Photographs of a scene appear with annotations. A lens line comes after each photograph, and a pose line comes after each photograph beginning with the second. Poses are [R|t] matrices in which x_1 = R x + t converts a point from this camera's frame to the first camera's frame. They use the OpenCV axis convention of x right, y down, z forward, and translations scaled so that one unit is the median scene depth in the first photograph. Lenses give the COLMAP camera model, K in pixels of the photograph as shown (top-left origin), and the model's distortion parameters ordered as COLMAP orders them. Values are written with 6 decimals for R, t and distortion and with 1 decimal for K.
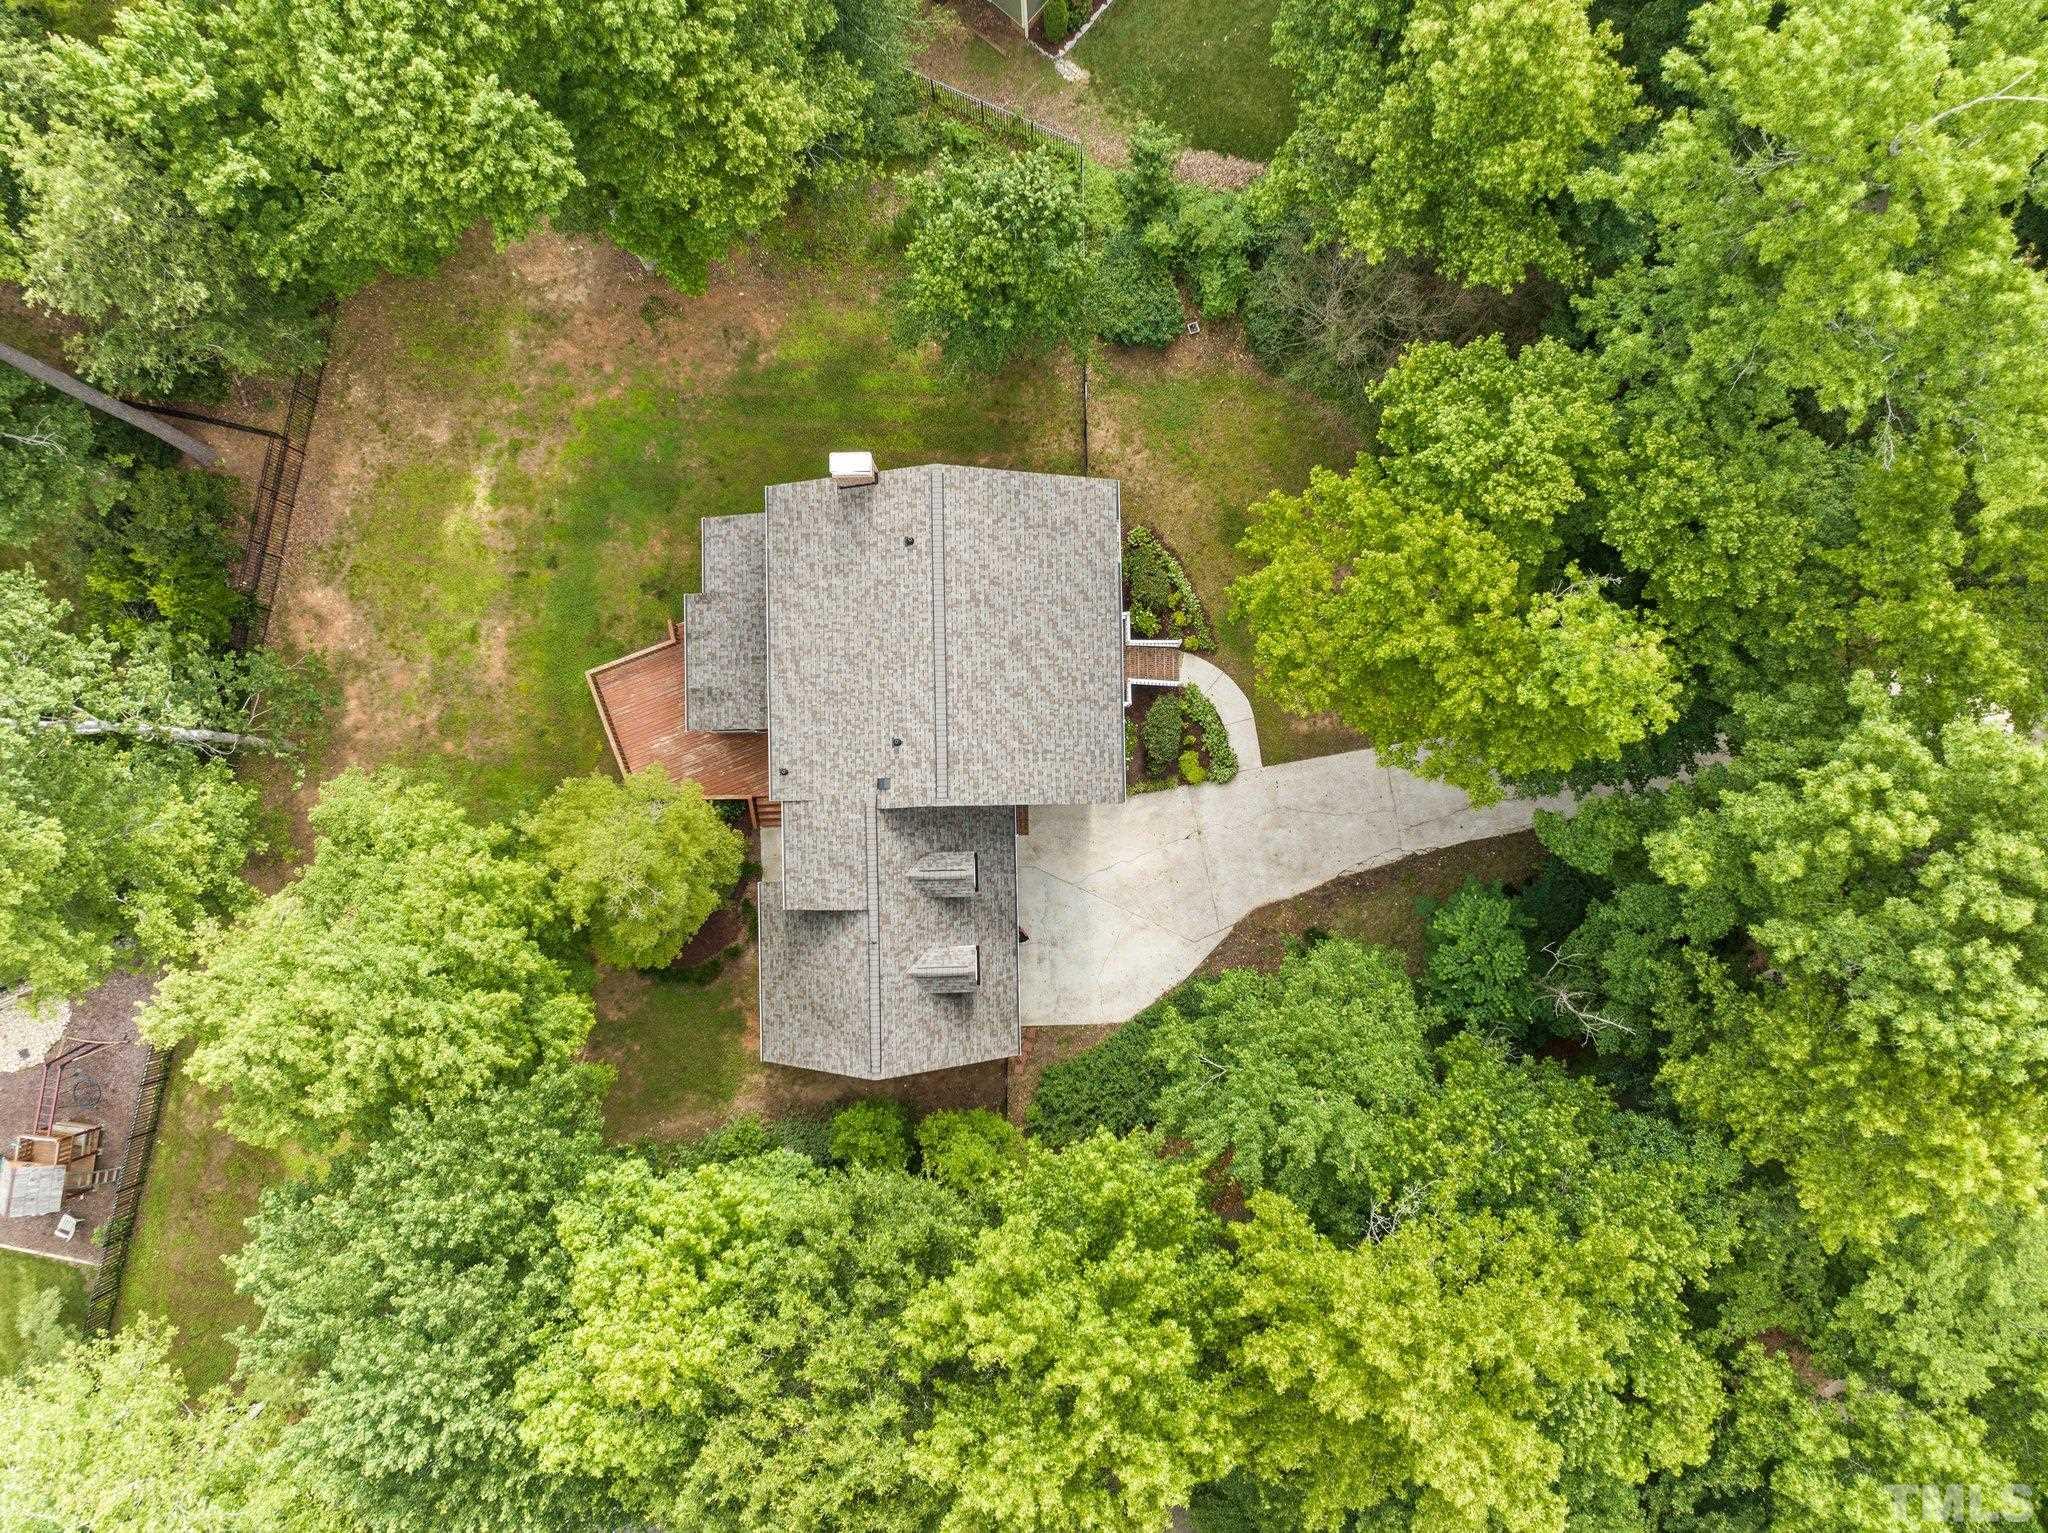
lens RADIAL K [[1442.5, 0, 1011.7], [0, 1442.5, 770.3], [0, 0, 1]] dist [0.003236, 0.013173]
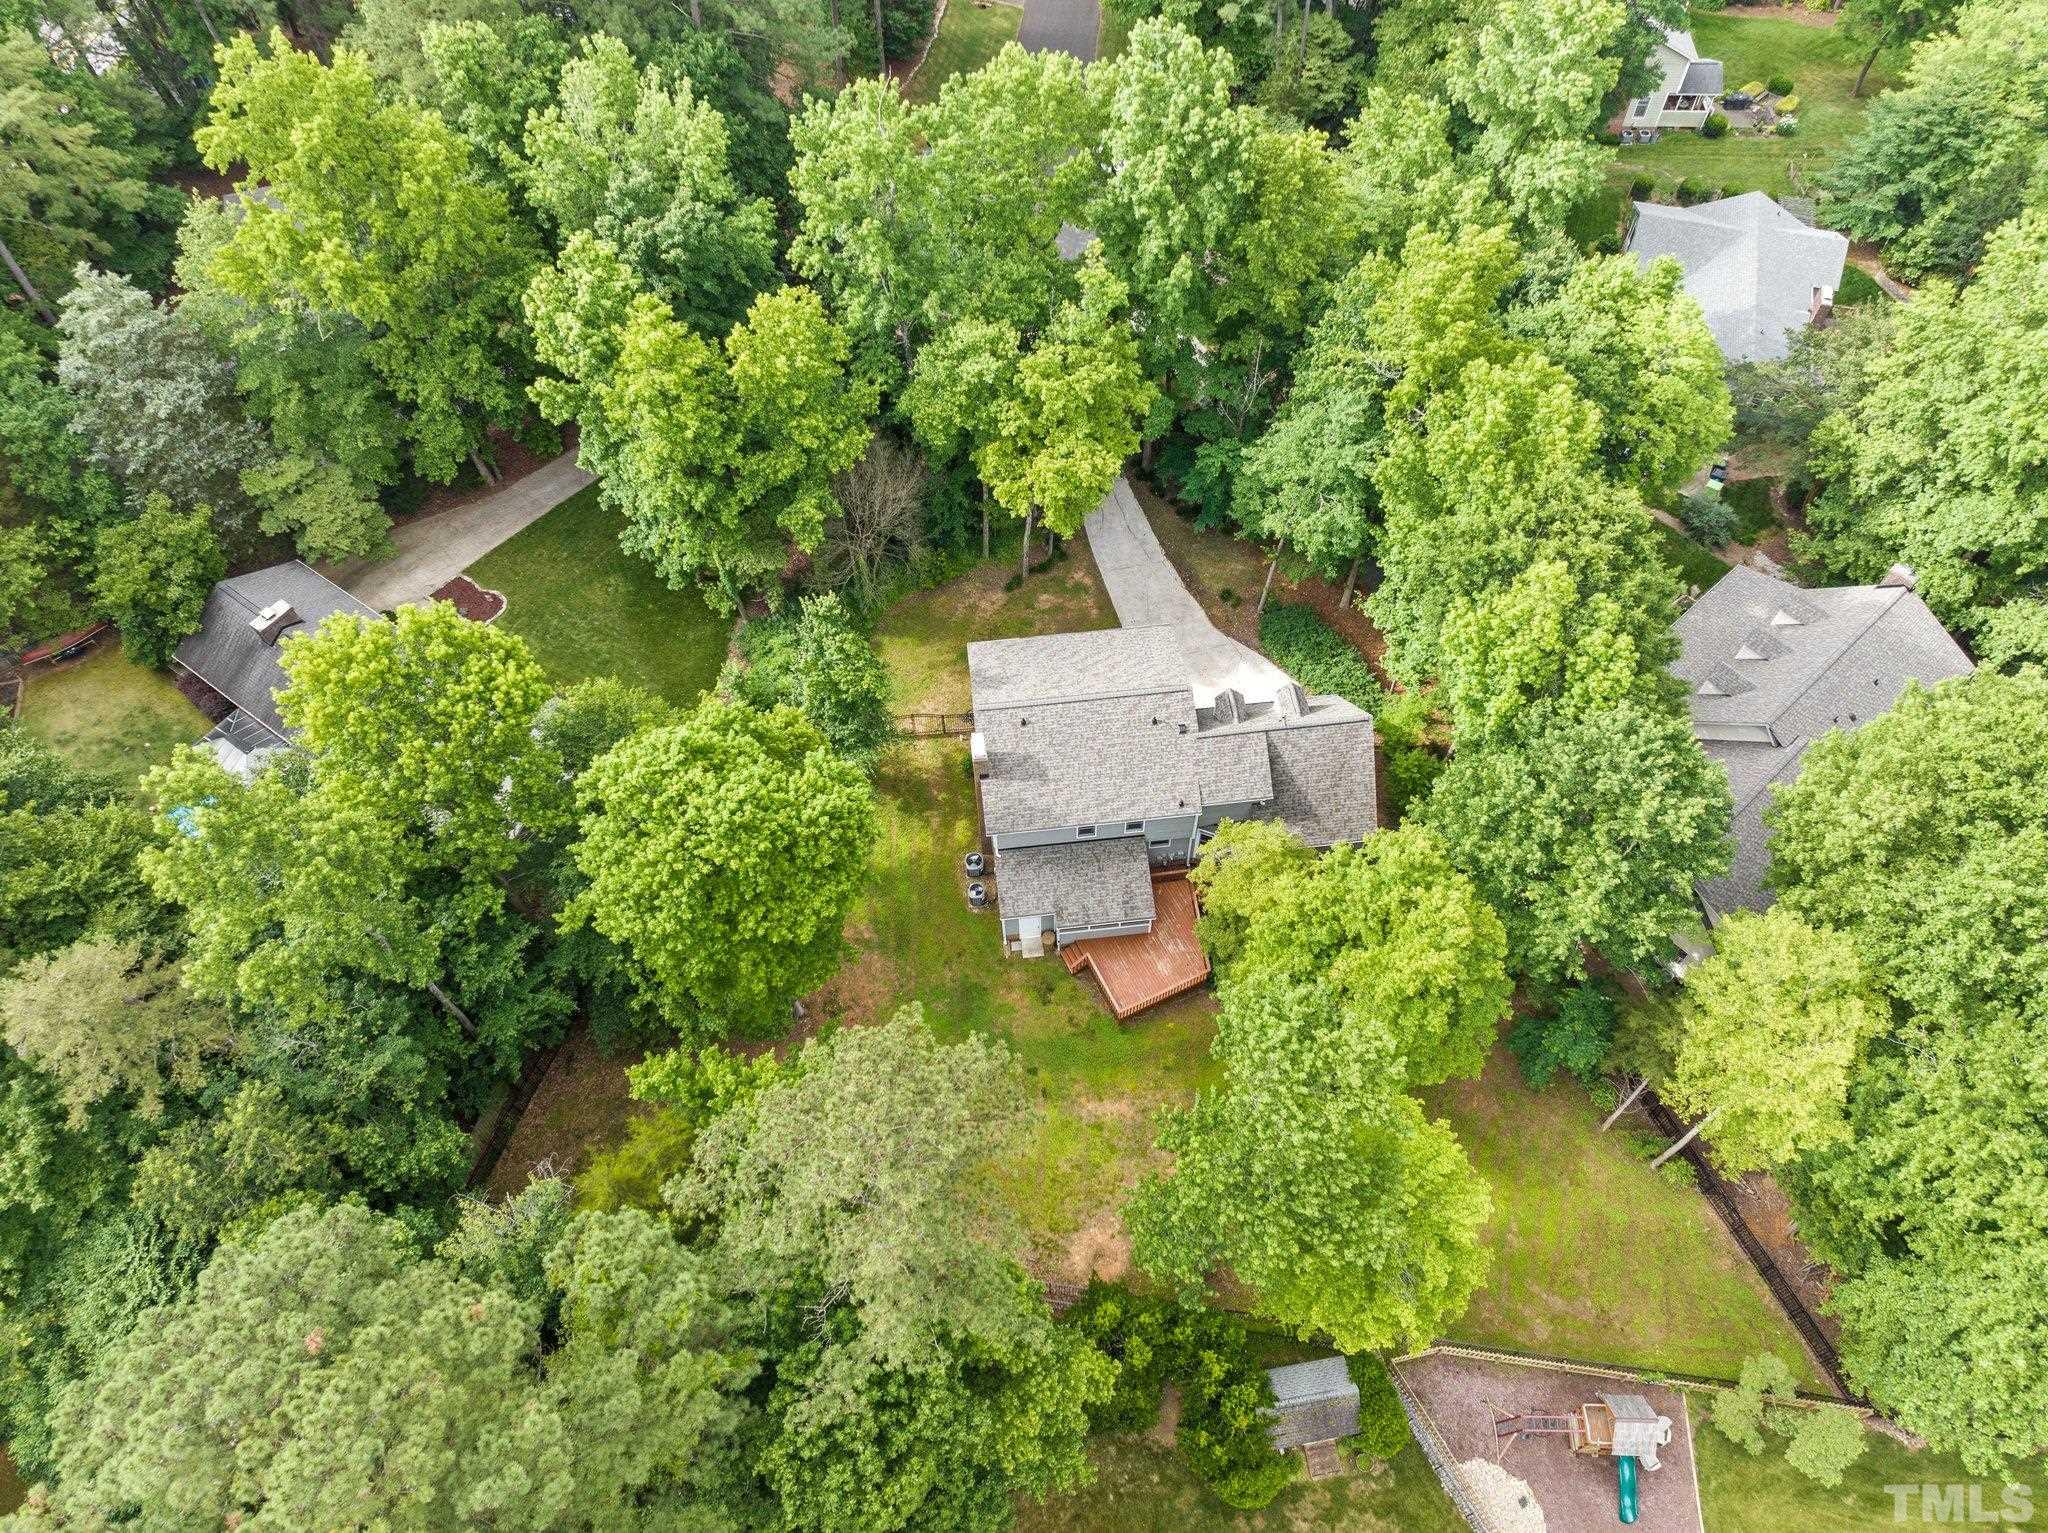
lens RADIAL K [[1442.5, 0, 1028.4], [0, 1442.5, 763.6], [0, 0, 1]] dist [0.003236, 0.013173]
pose [[-0.084876, -0.829483, 0.552045, -0.951333], [0.996276, -0.062228, 0.059674, -0.247538], [-0.015146, 0.555054, 0.831676, -0.248276]]
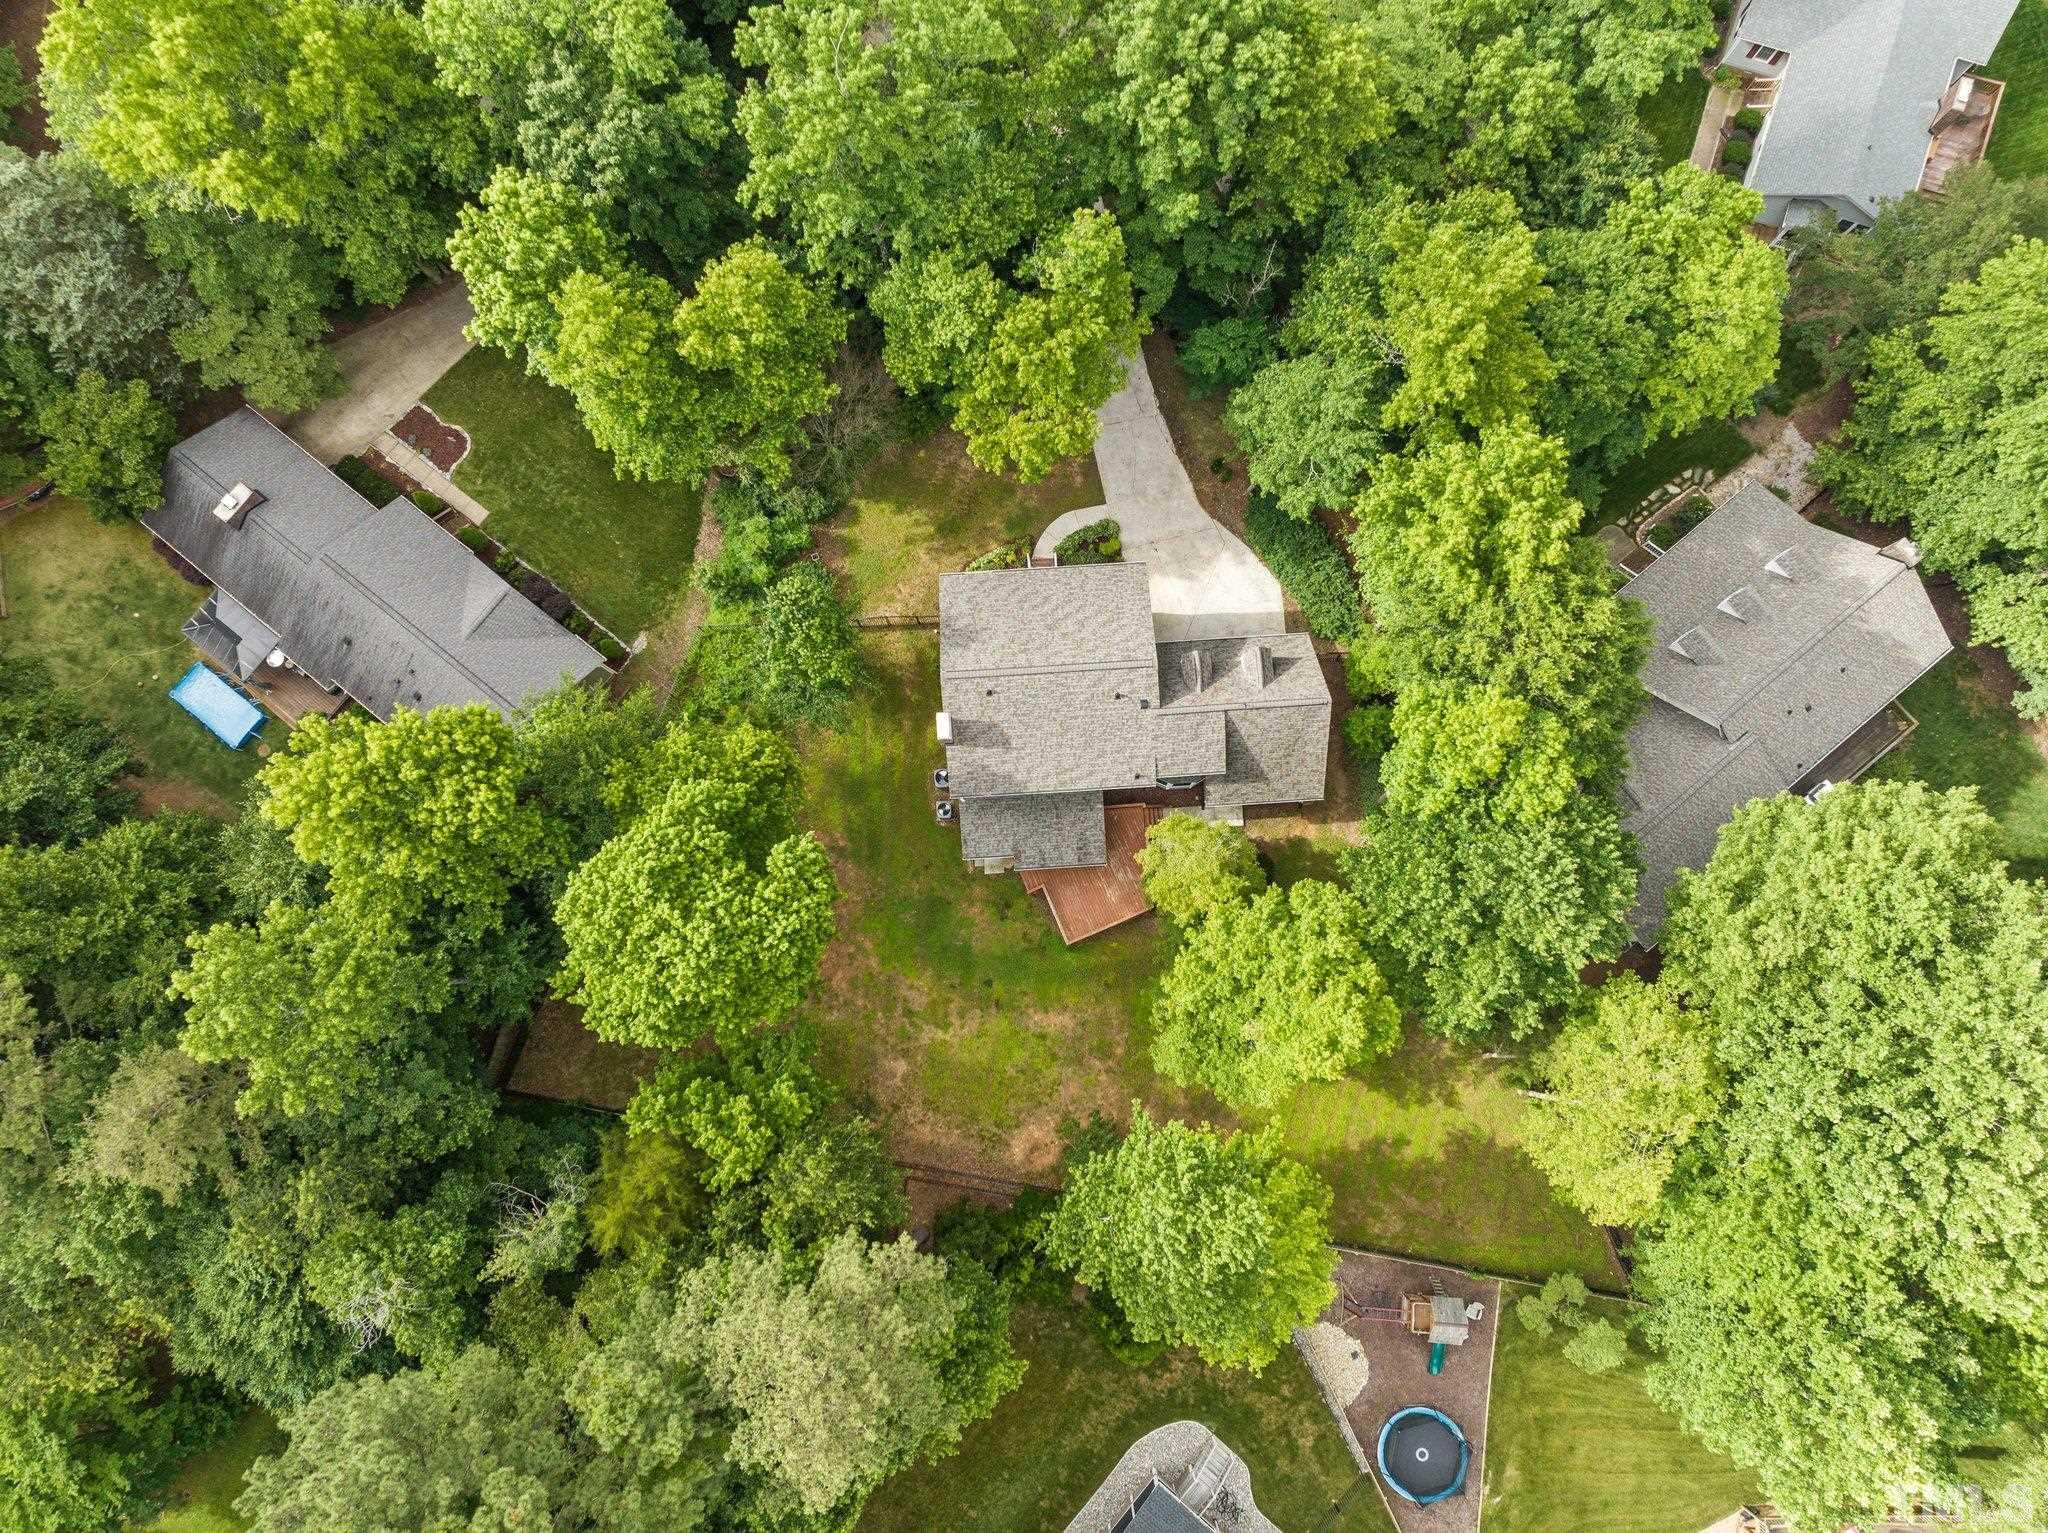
lens RADIAL K [[1442.5, 0, 1028.2], [0, 1442.5, 765.9], [0, 0, 1]] dist [0.003236, 0.013173]
pose [[-0.037136, -0.988159, 0.148870, -0.383807], [0.999181, -0.034320, 0.021443, -0.152772], [-0.016080, 0.149544, 0.988624, -0.535196]]
